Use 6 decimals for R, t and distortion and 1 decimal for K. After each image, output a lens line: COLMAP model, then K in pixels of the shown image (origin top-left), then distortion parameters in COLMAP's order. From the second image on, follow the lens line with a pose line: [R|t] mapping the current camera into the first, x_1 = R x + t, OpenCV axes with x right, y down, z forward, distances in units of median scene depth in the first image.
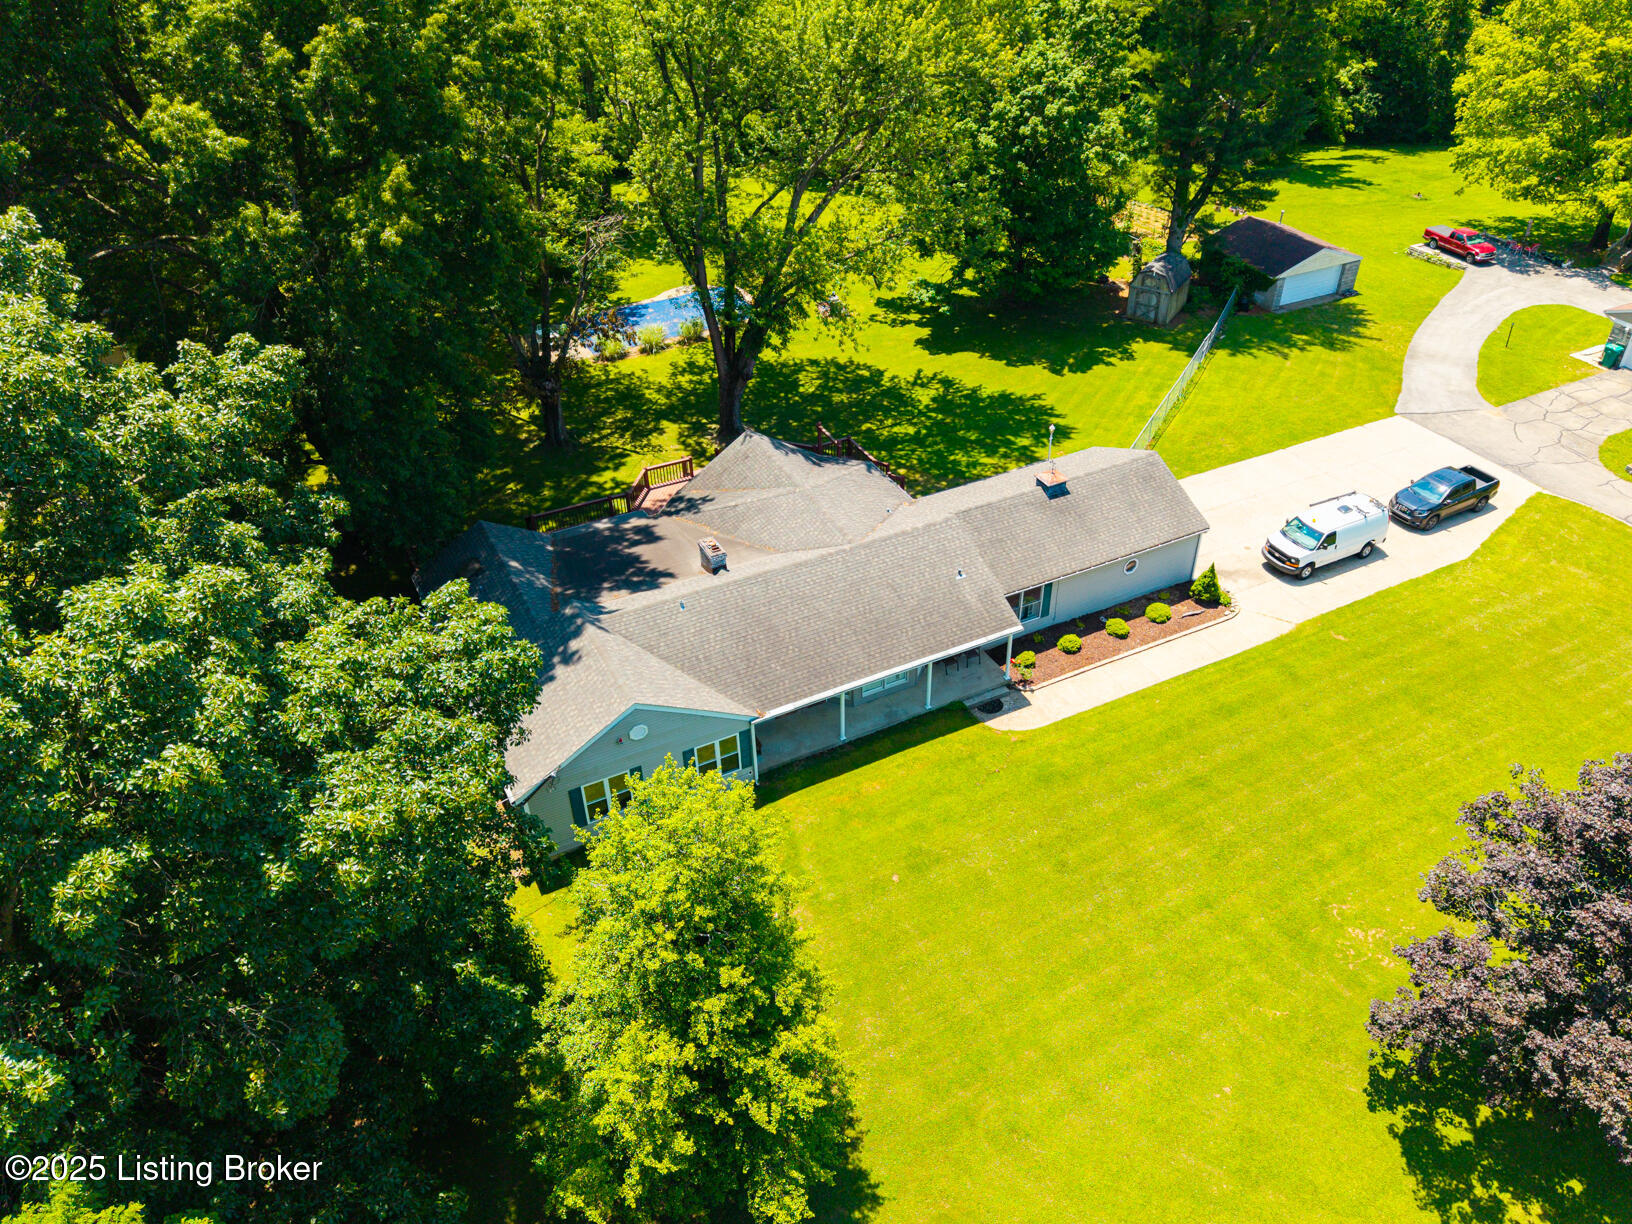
lens RADIAL K [[1214.6, 0, 876.5], [0, 1214.6, 646.2], [0, 0, 1]] dist [0.034374, -0.002974]
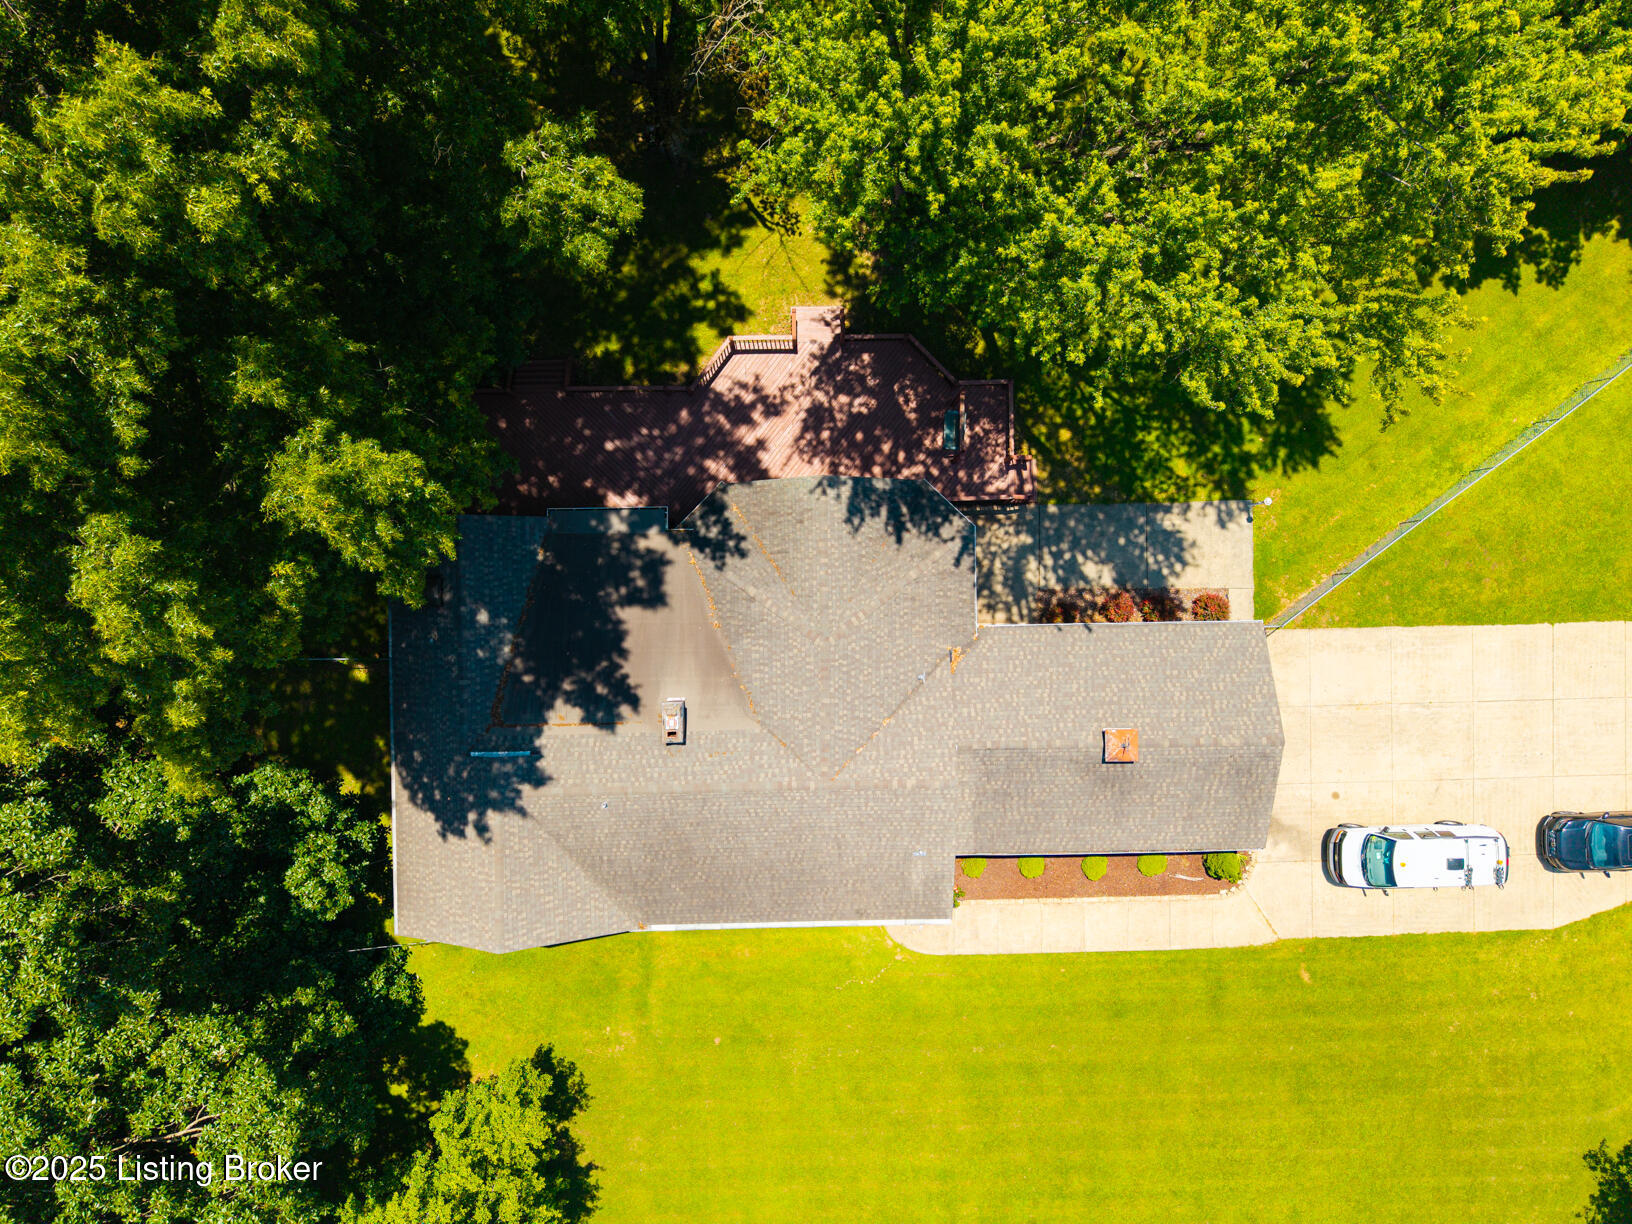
lens RADIAL K [[1094.9, 0, 823.3], [0, 1094.9, 605.5], [0, 0, 1]] dist [0.015319, -0.016444]
pose [[0.882639, 0.470023, 0.005163, -0.073922], [-0.288752, 0.533504, 0.794981, -0.682015], [0.370905, -0.703172, 0.606612, 0.539109]]
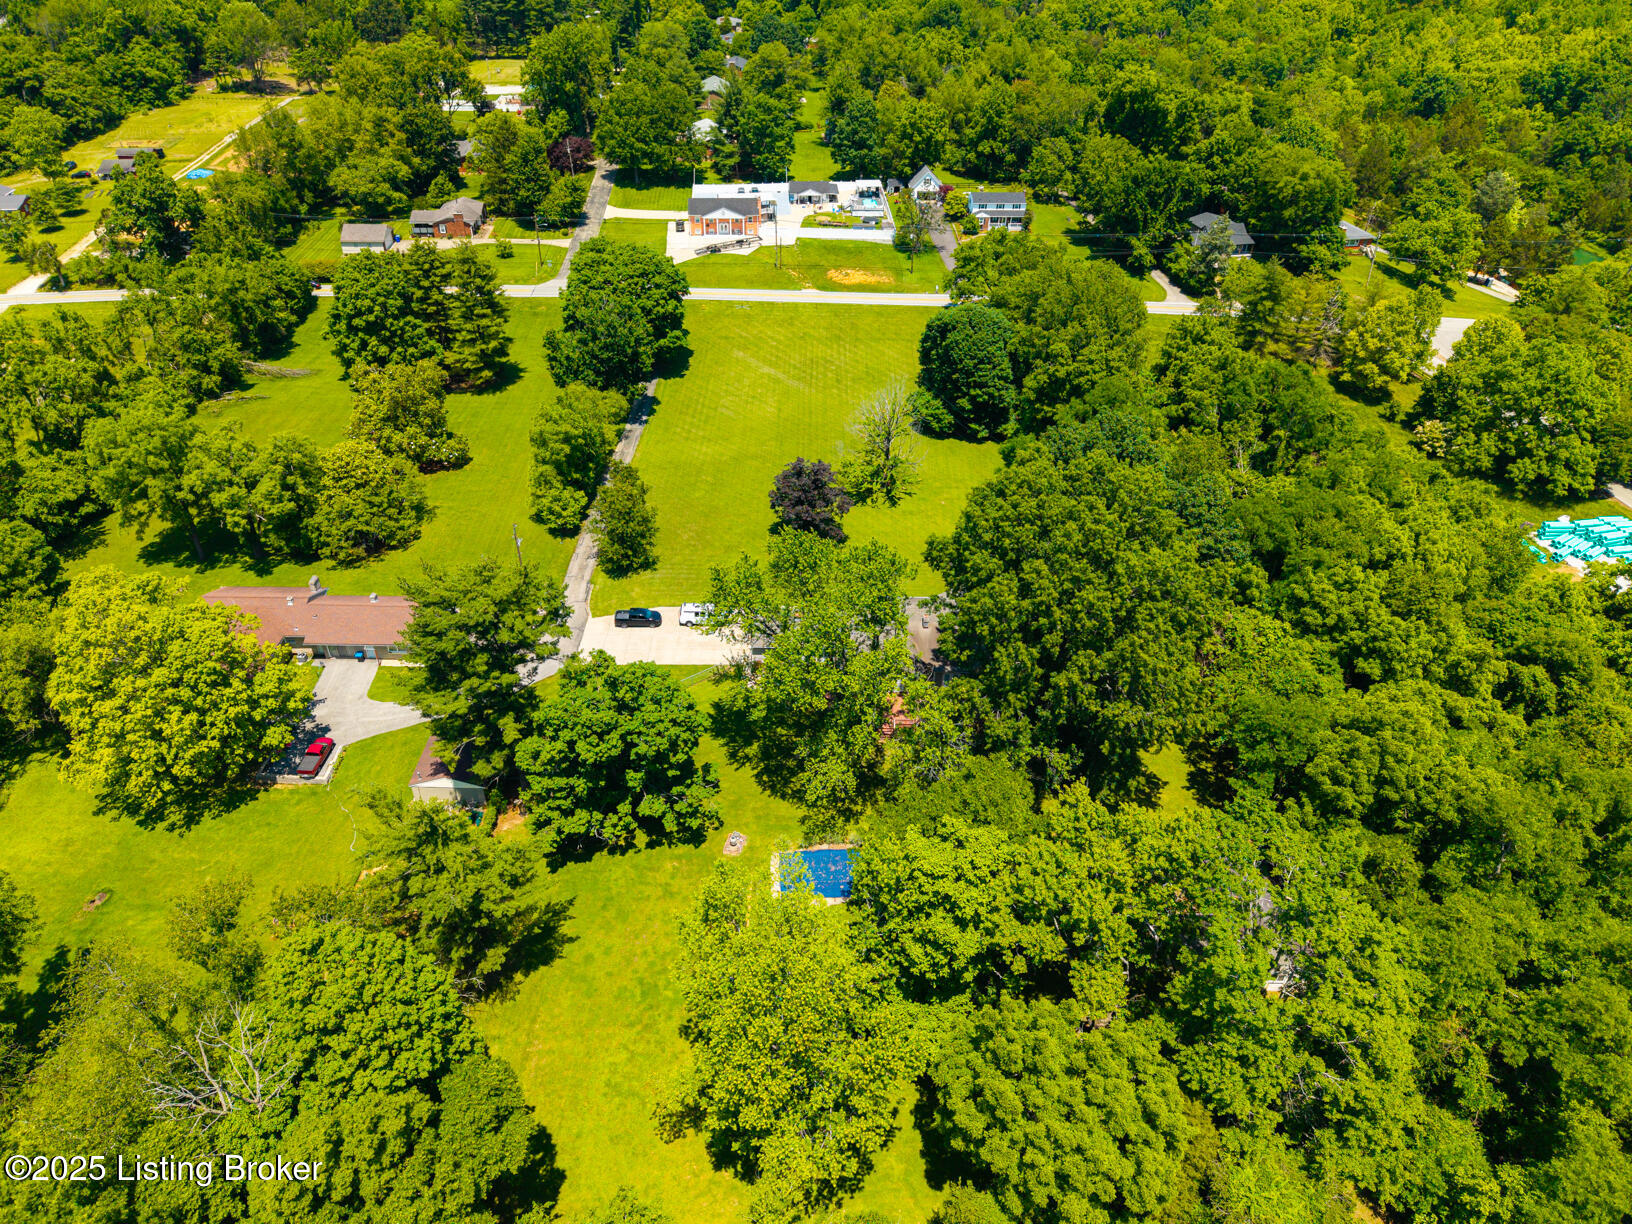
lens RADIAL K [[1094.9, 0, 813.6], [0, 1094.9, 614.5], [0, 0, 1]] dist [0.015319, -0.016444]
pose [[-0.872348, -0.310086, 0.377961, -0.819199], [0.276582, 0.324465, 0.904558, -2.349374], [-0.403126, 0.893627, -0.197282, 1.444821]]
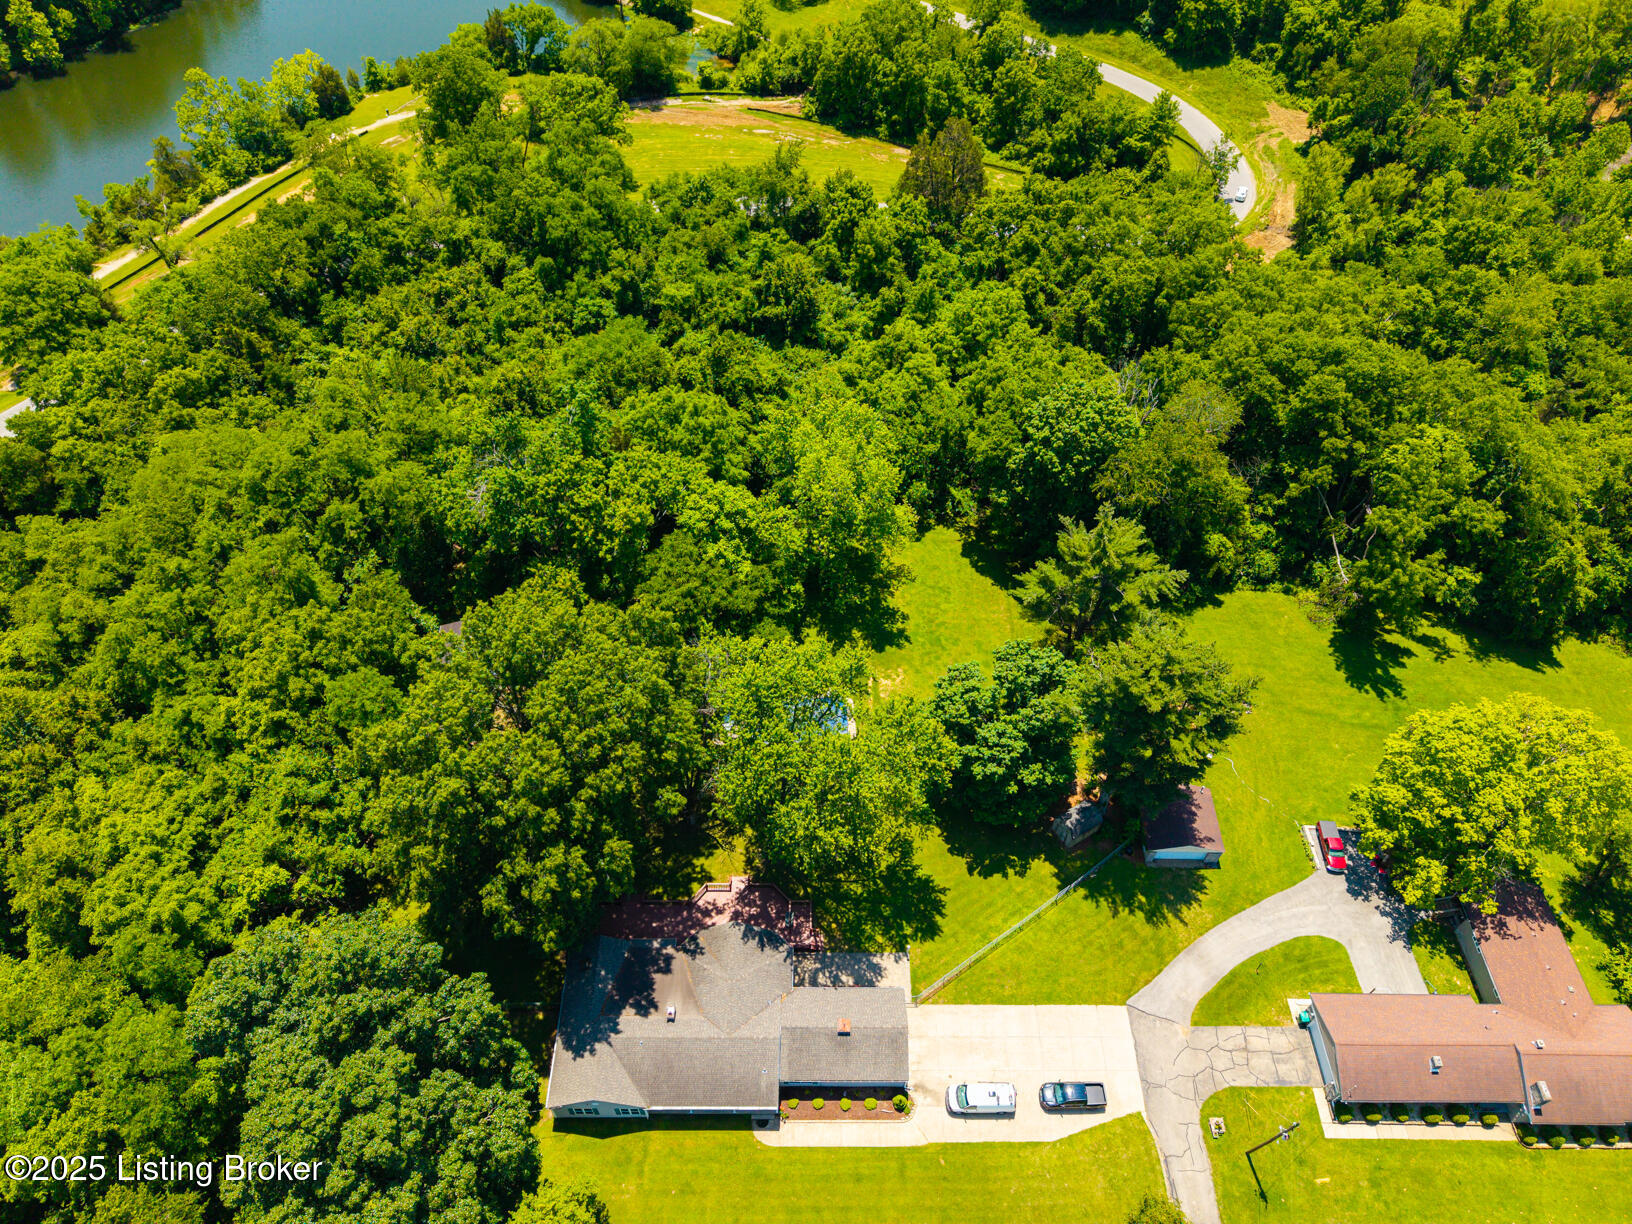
lens RADIAL K [[1094.9, 0, 814.0], [0, 1094.9, 615.8], [0, 0, 1]] dist [0.015319, -0.016444]
pose [[0.874601, 0.379239, -0.302079, 0.384933], [-0.303056, 0.913937, 0.269955, -1.219111], [0.378459, -0.144556, 0.914261, -0.596725]]
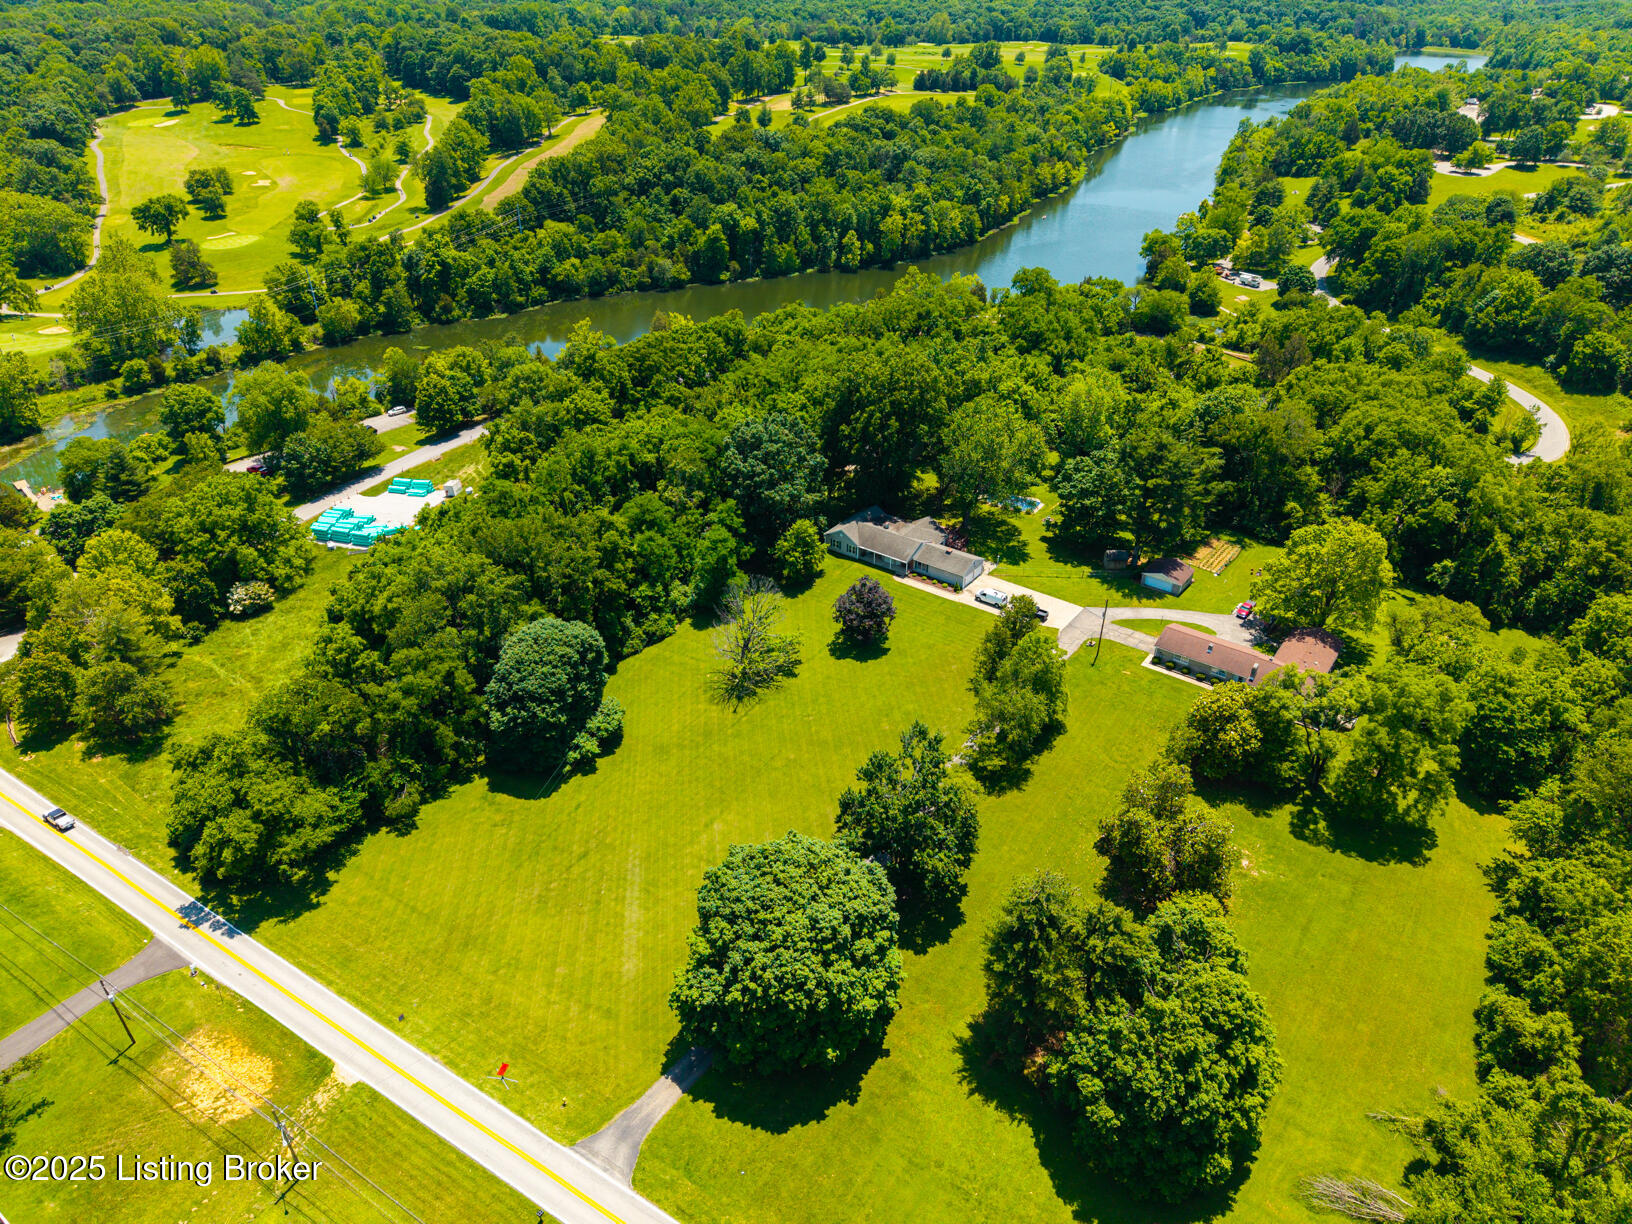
lens RADIAL K [[1094.9, 0, 815.4], [0, 1094.9, 614.2], [0, 0, 1]] dist [0.015319, -0.016444]
pose [[0.418071, 0.477977, -0.772499, 3.079987], [-0.553480, 0.808340, 0.200614, -0.469571], [0.720331, 0.343692, 0.602494, -1.658854]]
